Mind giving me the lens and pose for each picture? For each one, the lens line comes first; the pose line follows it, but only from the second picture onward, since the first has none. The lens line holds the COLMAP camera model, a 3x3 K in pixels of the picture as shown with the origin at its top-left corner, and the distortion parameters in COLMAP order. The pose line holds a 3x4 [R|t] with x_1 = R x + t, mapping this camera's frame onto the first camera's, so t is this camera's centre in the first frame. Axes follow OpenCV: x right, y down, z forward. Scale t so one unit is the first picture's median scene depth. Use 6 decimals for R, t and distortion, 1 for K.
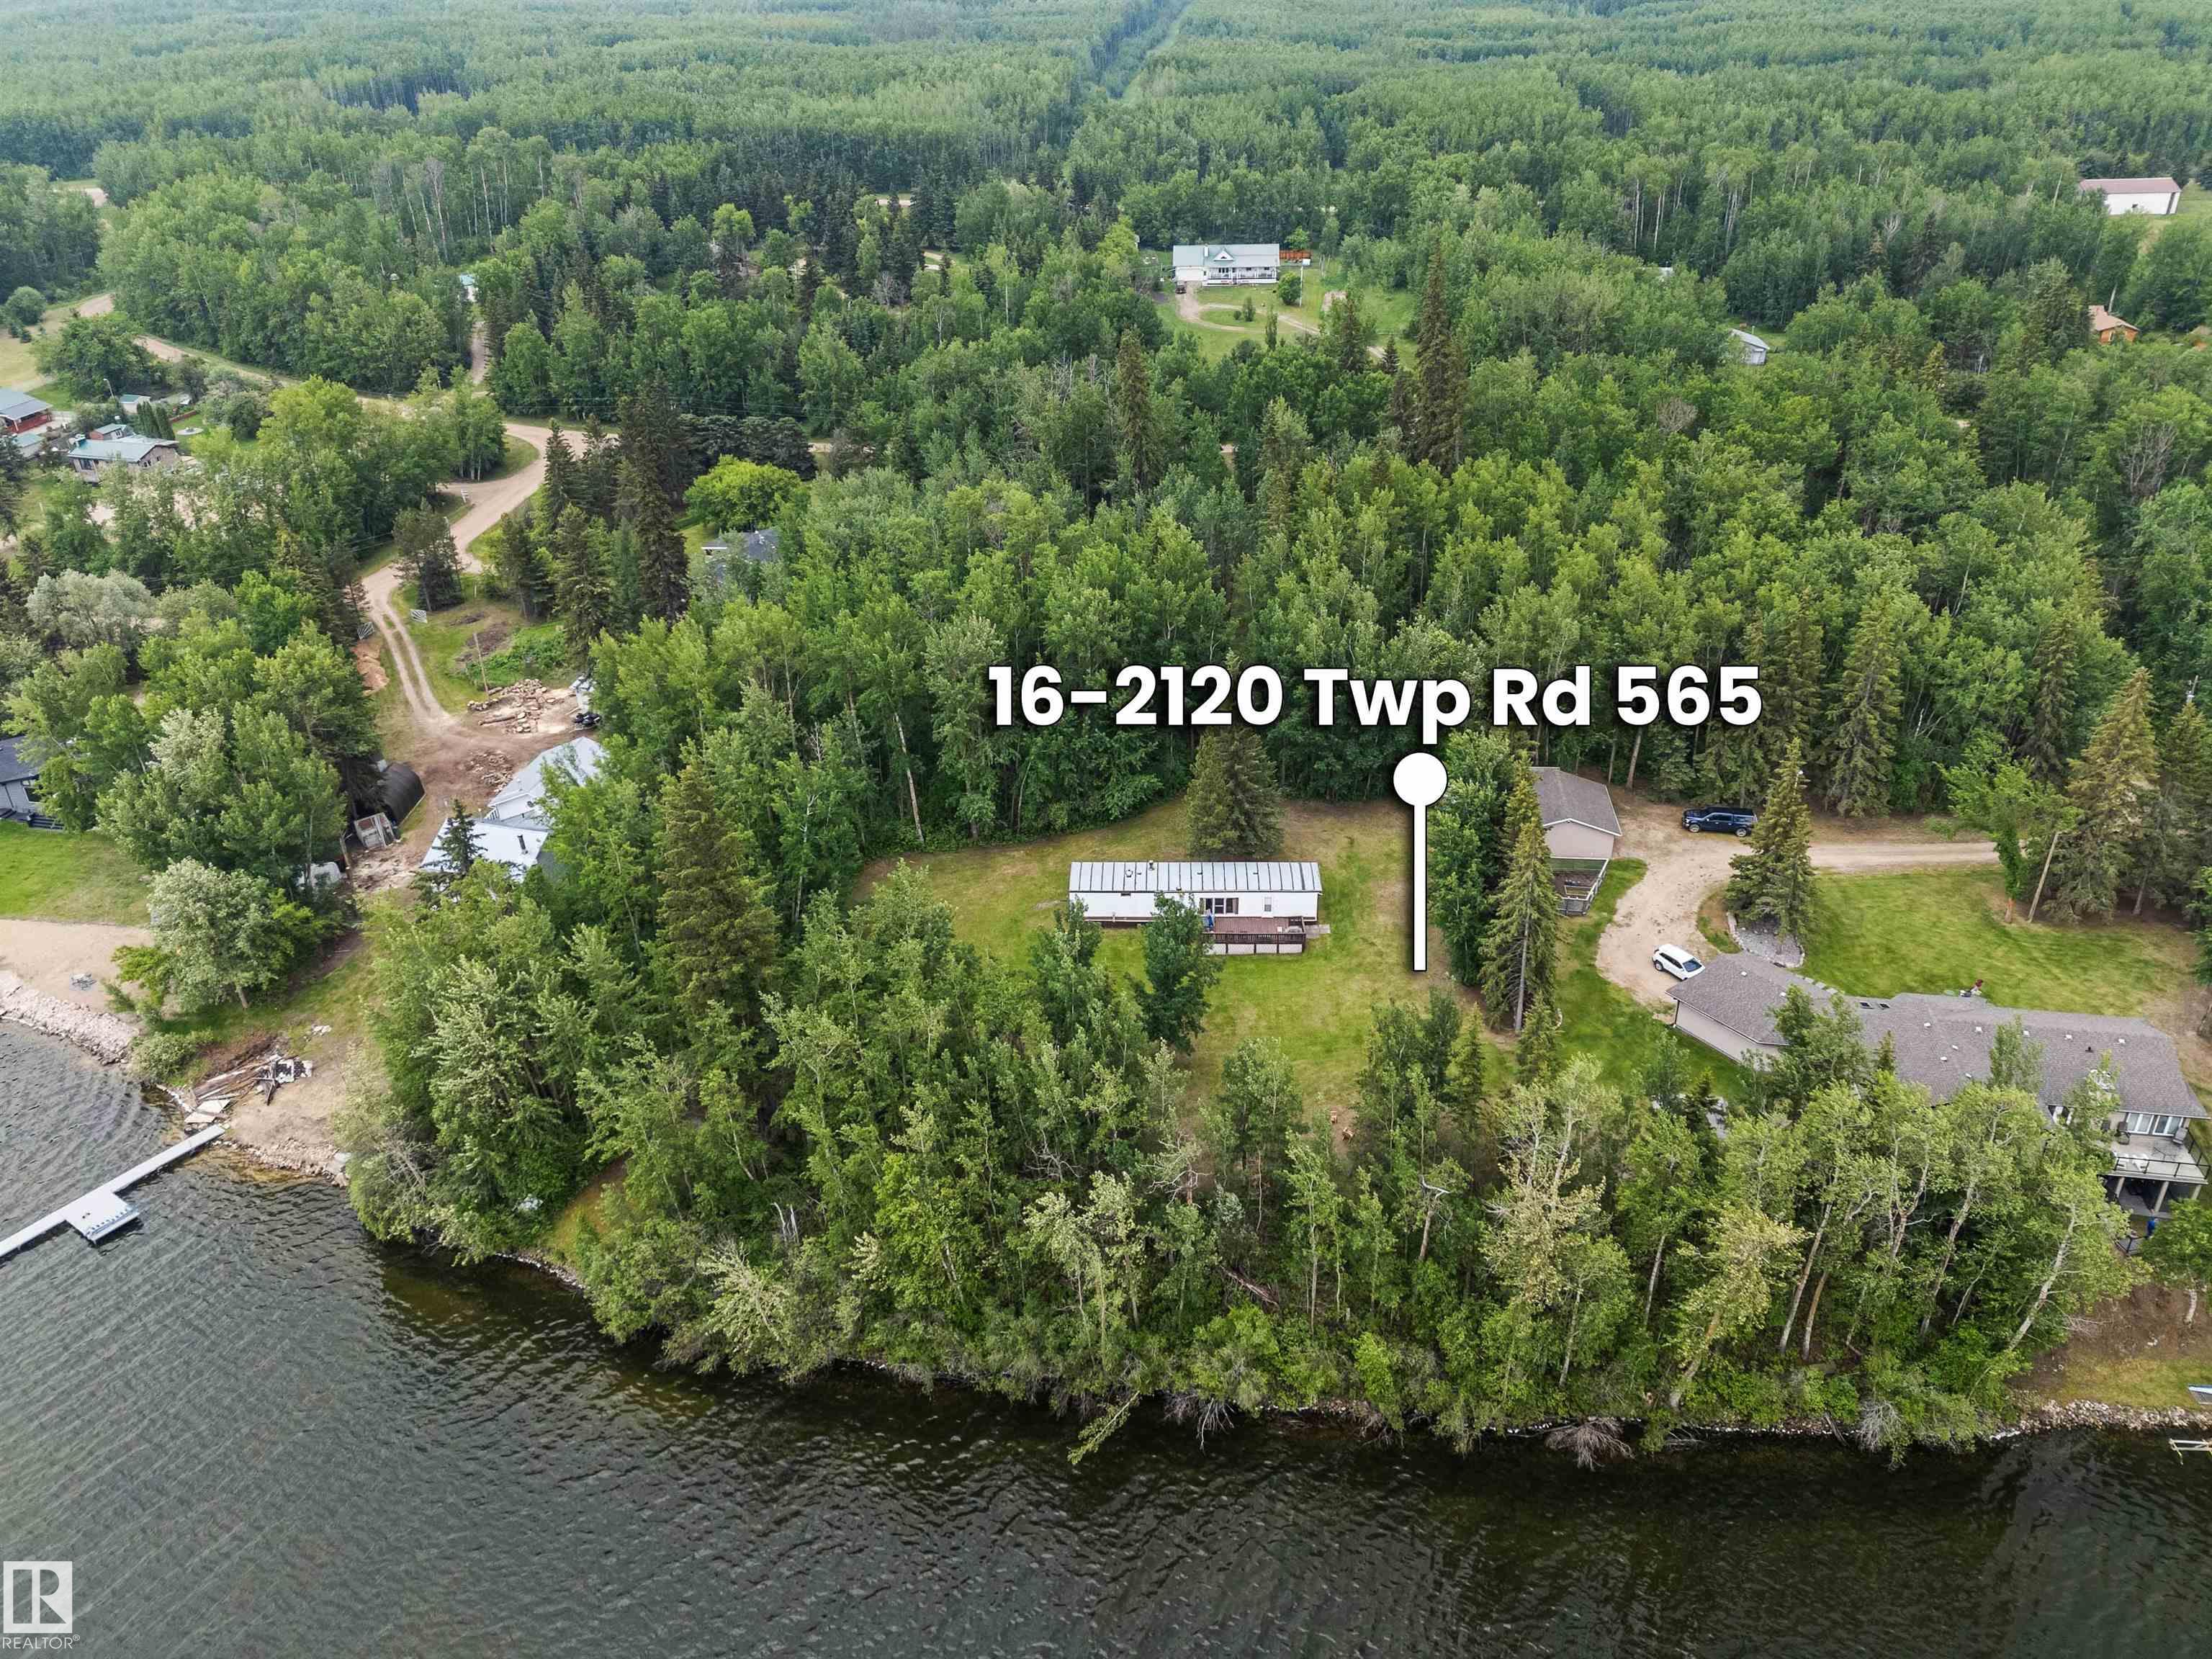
lens RADIAL K [[1609.8, 0, 1105.6], [0, 1609.8, 834.8], [0, 0, 1]] dist [0.122321, -0.111191]
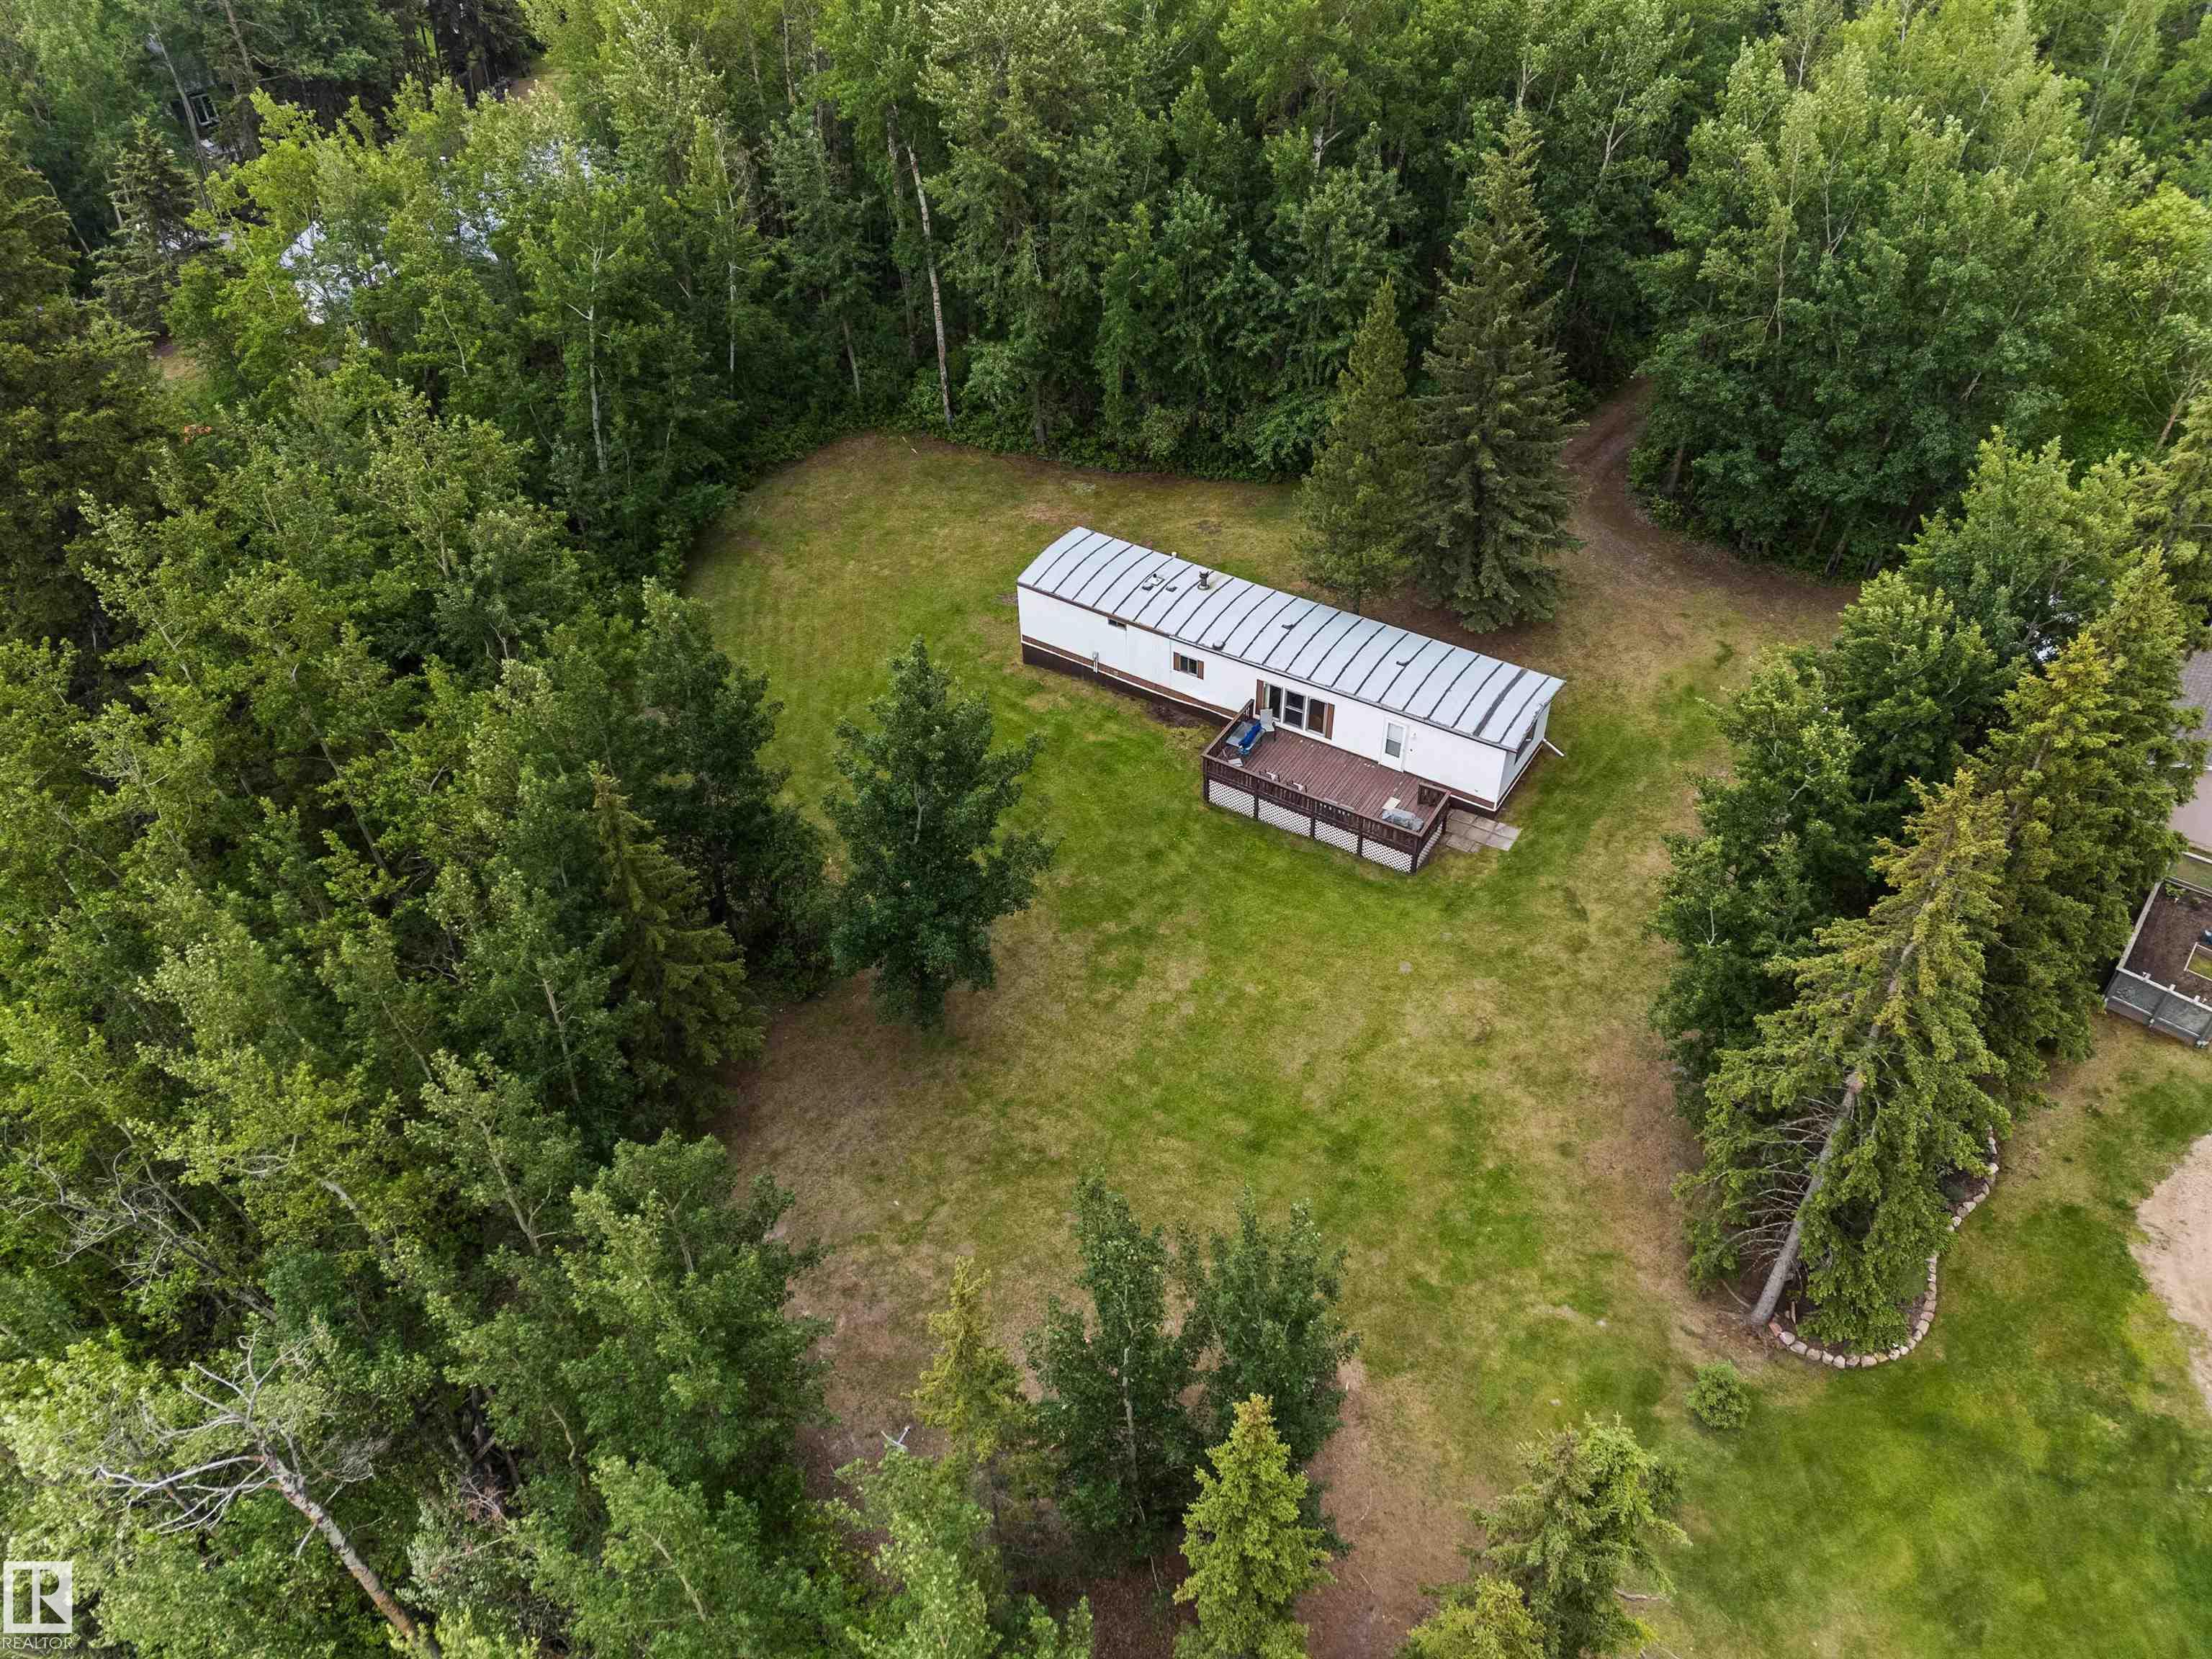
lens RADIAL K [[1609.8, 0, 1105.6], [0, 1609.8, 834.8], [0, 0, 1]] dist [0.122321, -0.111191]
pose [[0.859195, 0.342509, -0.380095, 0.208672], [-0.243508, 0.927090, 0.284971, -0.038981], [0.449988, -0.152289, 0.879954, 0.574591]]
